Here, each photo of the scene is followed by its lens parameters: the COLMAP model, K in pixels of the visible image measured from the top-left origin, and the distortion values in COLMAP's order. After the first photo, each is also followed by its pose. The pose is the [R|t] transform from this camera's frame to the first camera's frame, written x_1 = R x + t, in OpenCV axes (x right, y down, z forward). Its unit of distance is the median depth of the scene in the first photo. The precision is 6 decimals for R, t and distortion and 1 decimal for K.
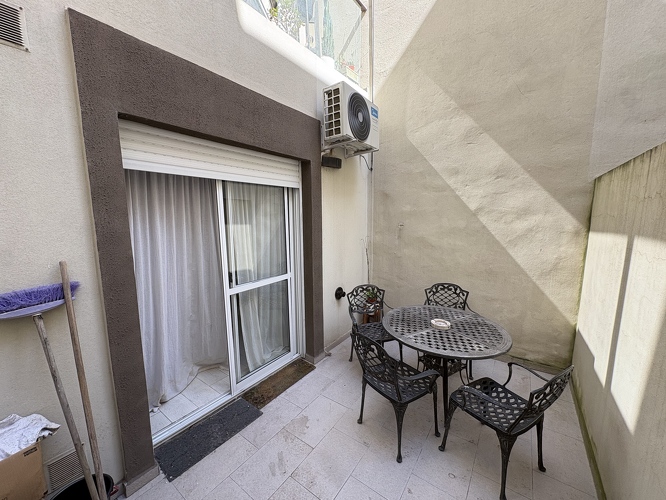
lens RADIAL K [[264.0, 0, 333.5], [0, 264.0, 249.1], [0, 0, 1]] dist [-0.001954, 0.000036]
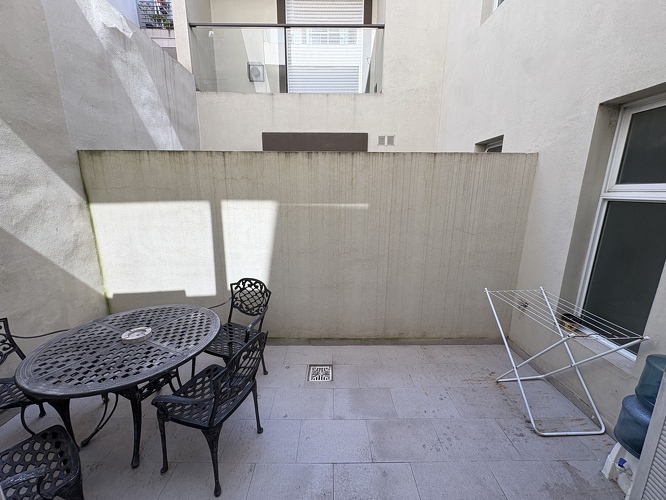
lens RADIAL K [[264.0, 0, 334.0], [0, 264.0, 248.8], [0, 0, 1]] dist [-0.001954, 0.000036]
pose [[-0.592954, -0.176878, 0.785570, -0.414109], [0.098036, 0.952462, 0.288454, -0.096298], [-0.799246, 0.248054, -0.547425, 0.800418]]
